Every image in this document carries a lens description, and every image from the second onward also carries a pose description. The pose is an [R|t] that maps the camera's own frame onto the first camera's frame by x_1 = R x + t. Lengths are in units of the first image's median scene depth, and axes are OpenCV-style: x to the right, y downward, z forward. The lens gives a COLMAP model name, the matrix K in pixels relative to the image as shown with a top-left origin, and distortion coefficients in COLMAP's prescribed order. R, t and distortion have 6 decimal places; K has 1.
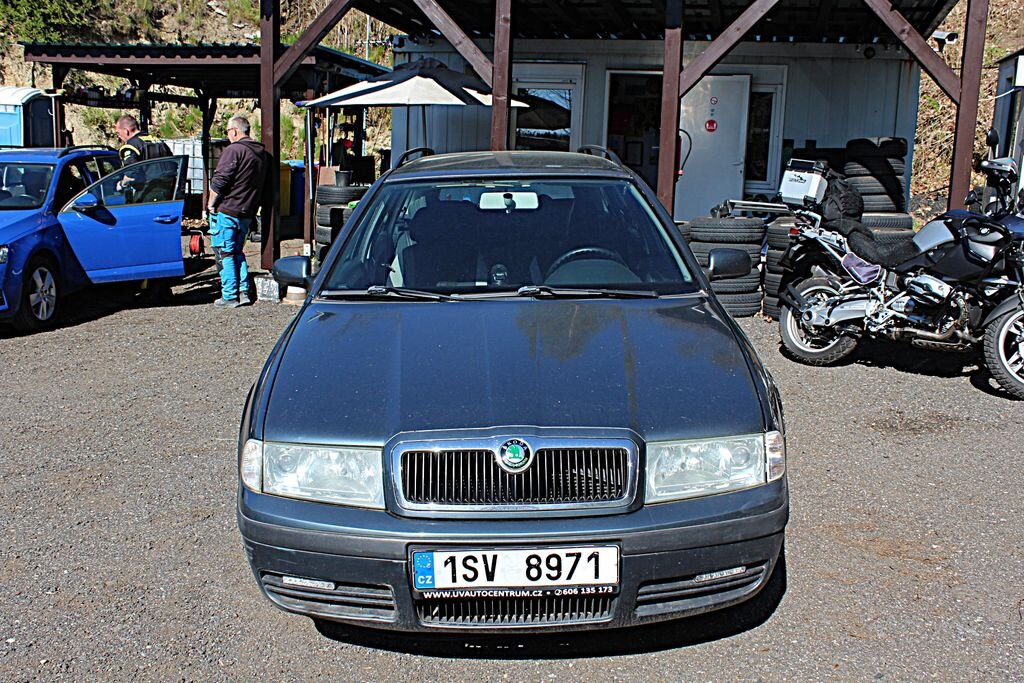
lens RADIAL K [[856.3, 0, 530.1], [0, 856.3, 364.8], [0, 0, 1]] dist [-0.139314, 0.112317]
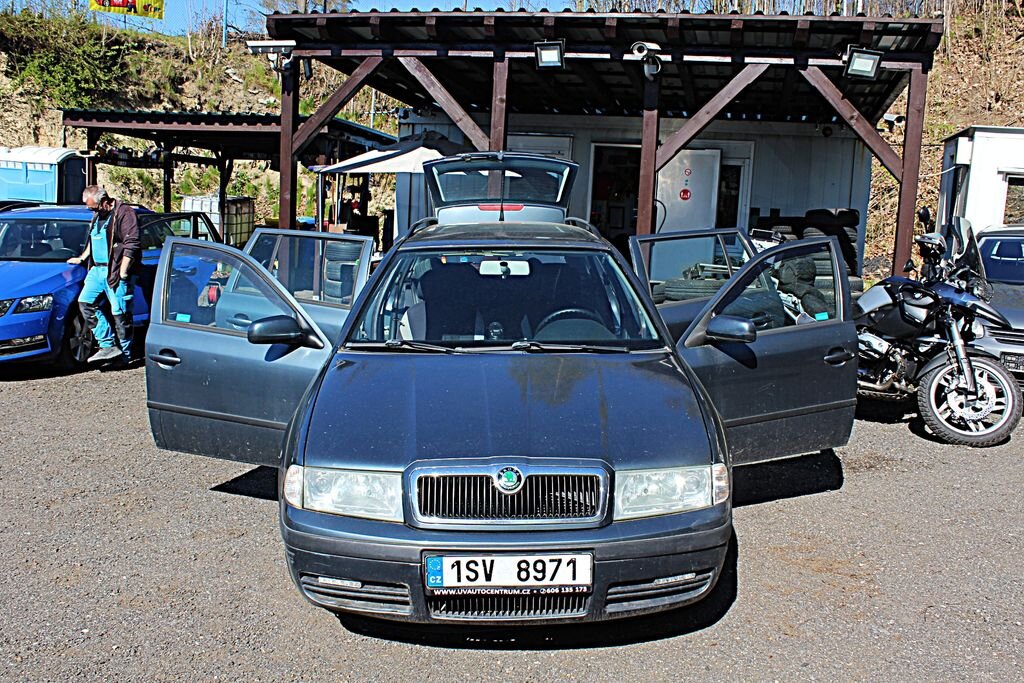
lens RADIAL K [[856.3, 0, 530.1], [0, 856.3, 364.8], [0, 0, 1]] dist [-0.139314, 0.112317]
pose [[0.999784, 0.013410, 0.015854, -0.005407], [-0.012530, 0.998444, -0.054345, 0.003480], [-0.016558, 0.054135, 0.998396, -0.142143]]
